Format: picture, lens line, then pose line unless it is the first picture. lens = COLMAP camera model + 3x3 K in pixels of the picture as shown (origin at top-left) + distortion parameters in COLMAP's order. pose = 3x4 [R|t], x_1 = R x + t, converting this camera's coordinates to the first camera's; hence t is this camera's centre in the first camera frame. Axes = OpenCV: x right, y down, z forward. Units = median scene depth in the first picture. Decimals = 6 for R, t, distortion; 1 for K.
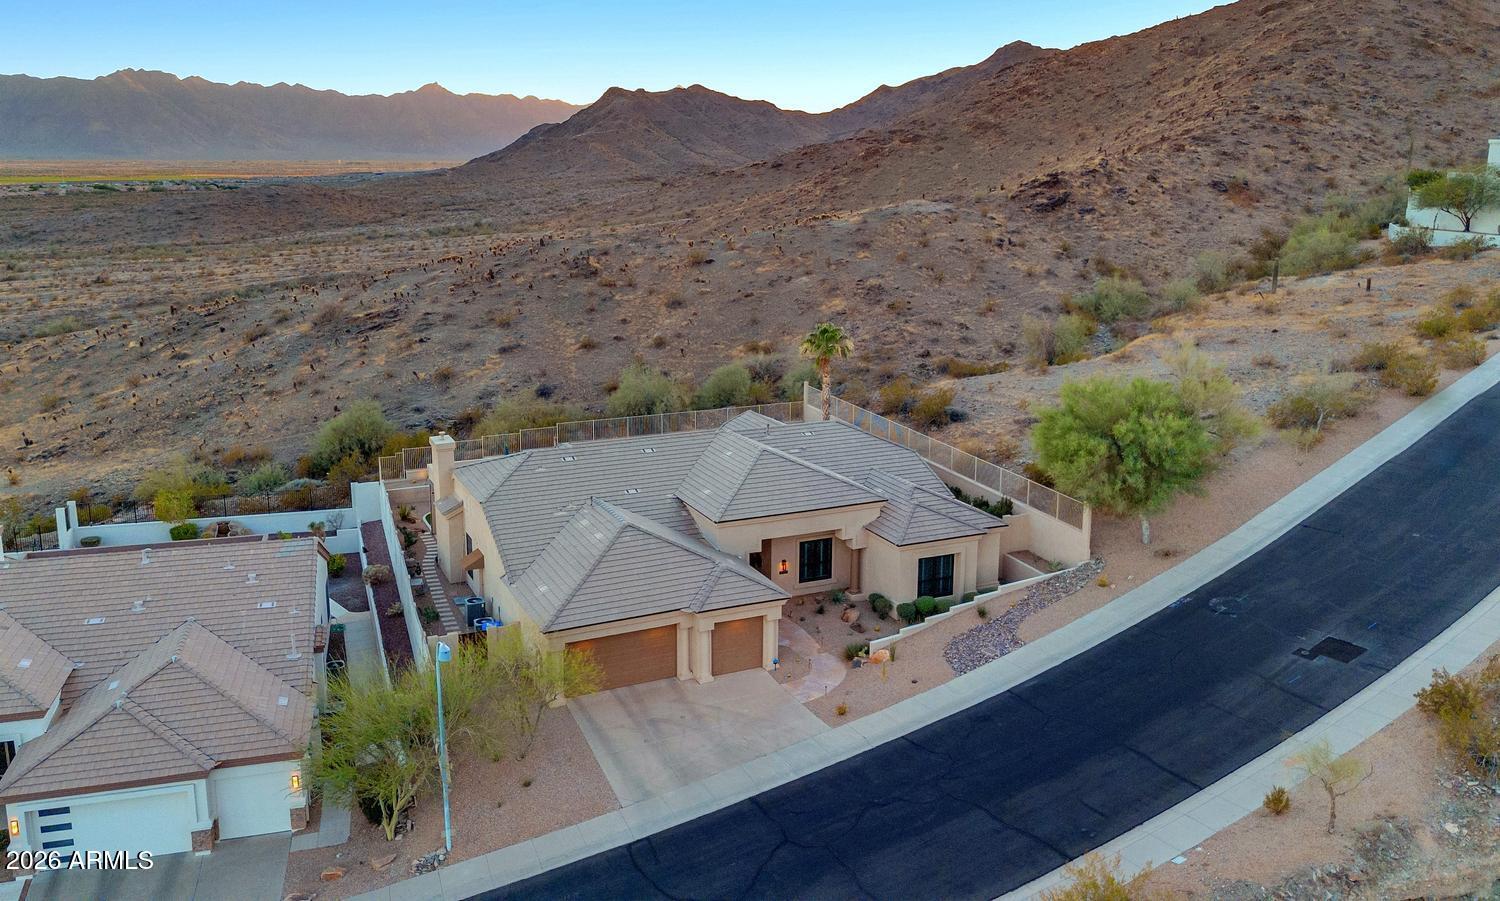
lens RADIAL K [[1239.2, 0, 742.9], [0, 1239.2, 456.8], [0, 0, 1]] dist [0.061419, -0.041992]
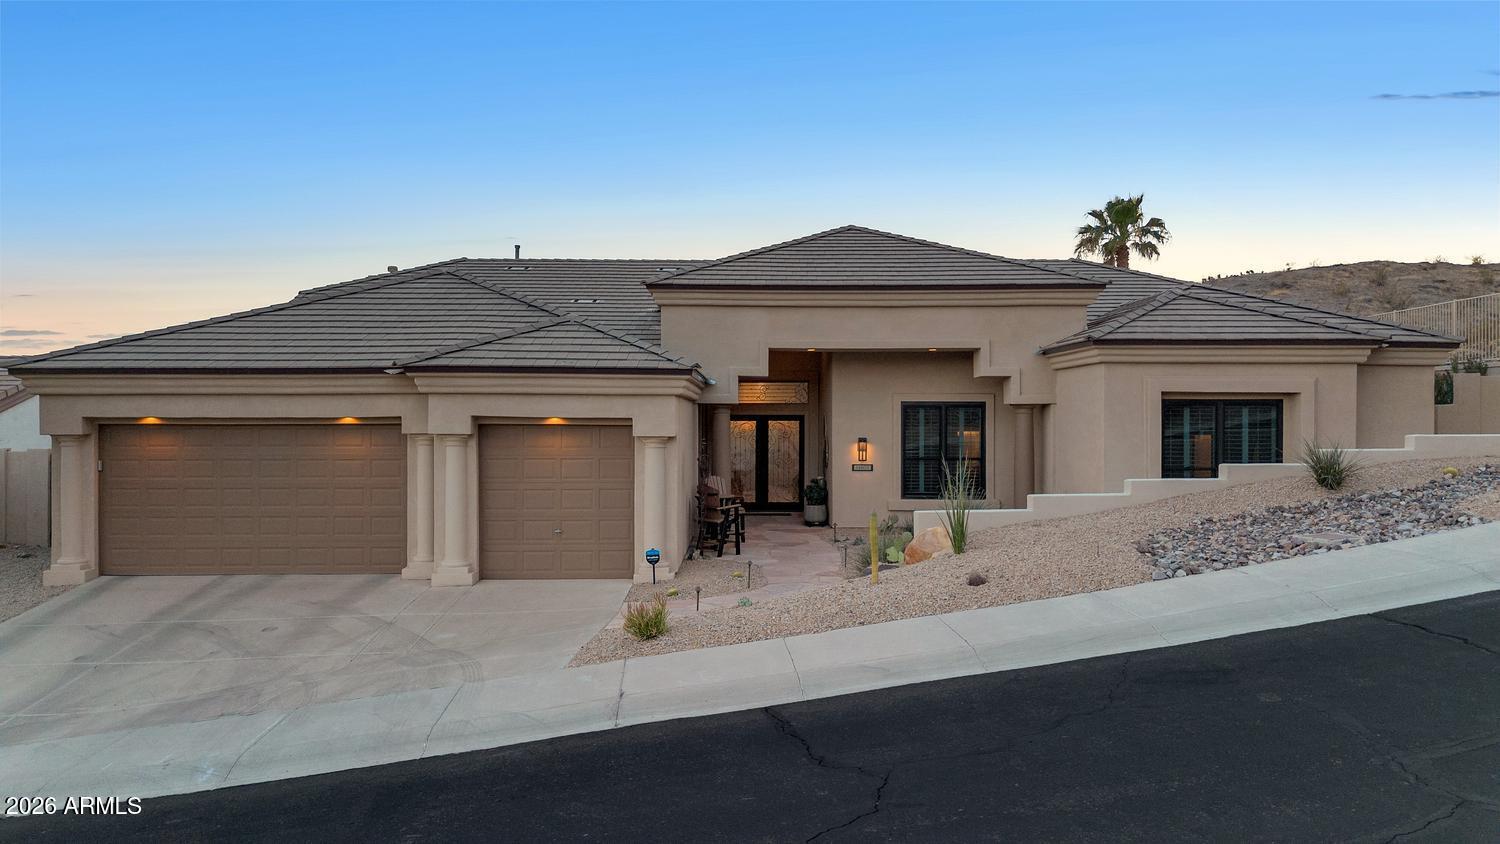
lens RADIAL K [[1074.8, 0, 739.2], [0, 1074.8, 424.3], [0, 0, 1]] dist [0.062353, -0.054696]
pose [[0.908099, -0.002404, -0.418749, 0.088137], [-0.101869, 0.968675, -0.226475, 0.096581], [0.406176, 0.248320, 0.879408, 0.358474]]
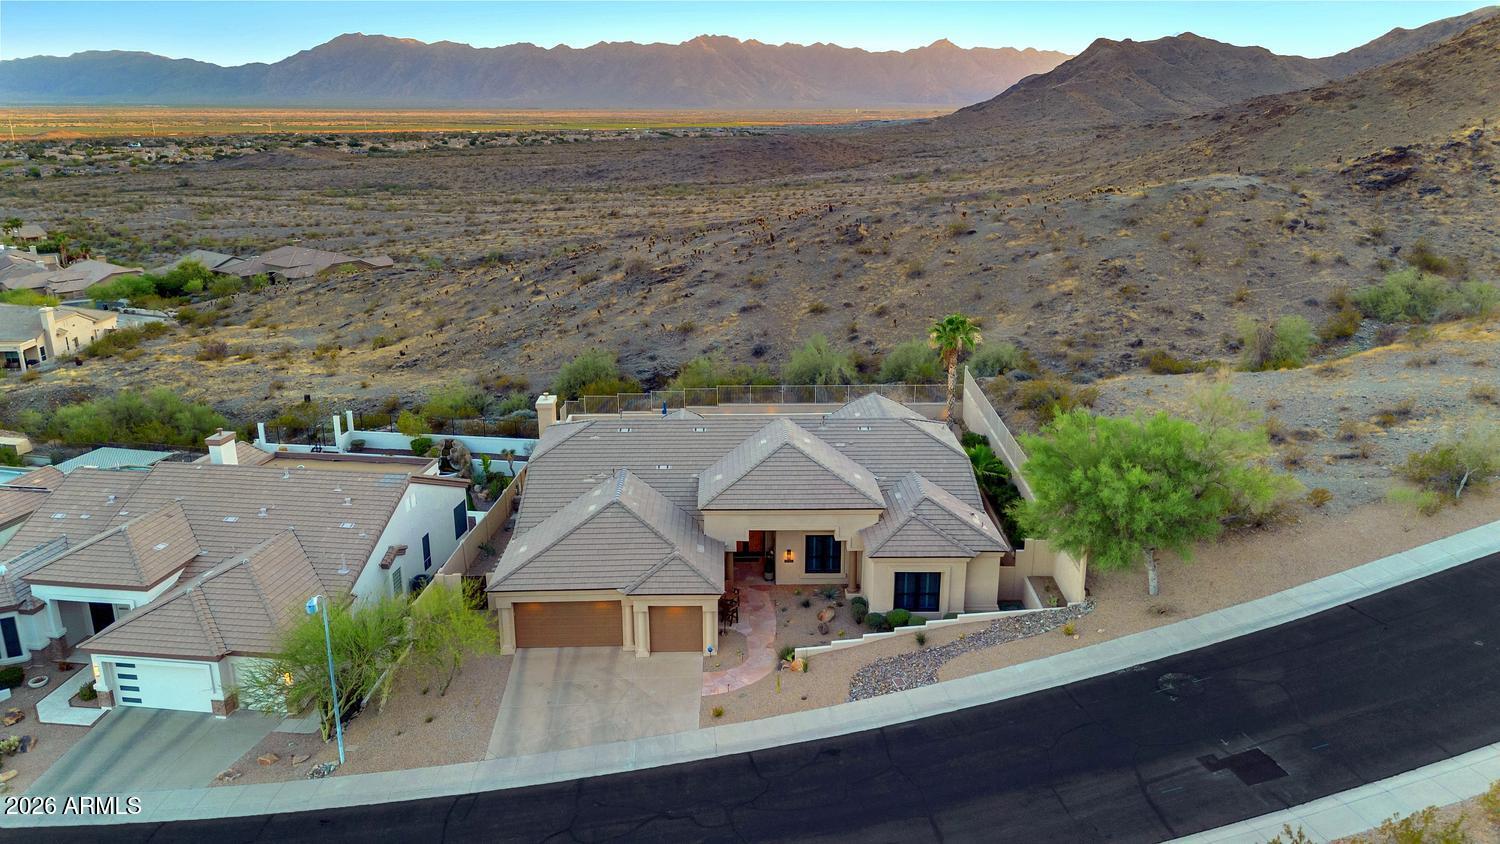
lens RADIAL K [[1074.8, 0, 738.8], [0, 1074.8, 462.2], [0, 0, 1]] dist [0.062353, -0.054696]
pose [[0.915823, 0.127086, -0.380943, 0.187890], [-0.095128, 0.990260, 0.101663, -0.044941], [0.390153, -0.056867, 0.918992, 0.082316]]
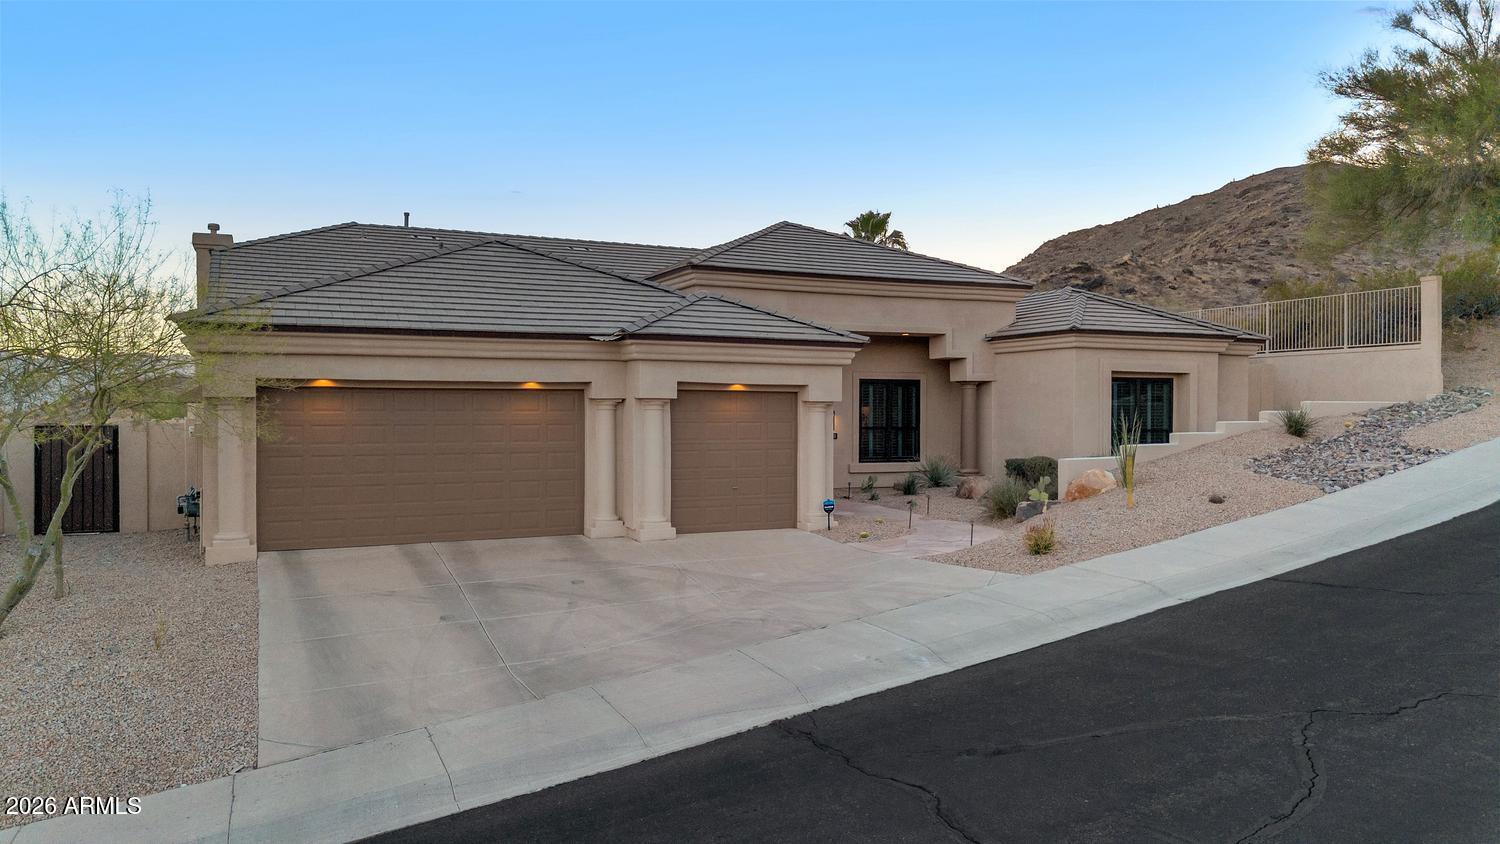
lens RADIAL K [[1074.8, 0, 750.8], [0, 1074.8, 422.0], [0, 0, 1]] dist [0.062353, -0.054696]
pose [[0.999994, -0.003164, -0.001353, 0.000420], [0.002743, 0.970349, -0.241691, 0.110288], [0.002078, 0.241686, 0.970352, 0.319786]]
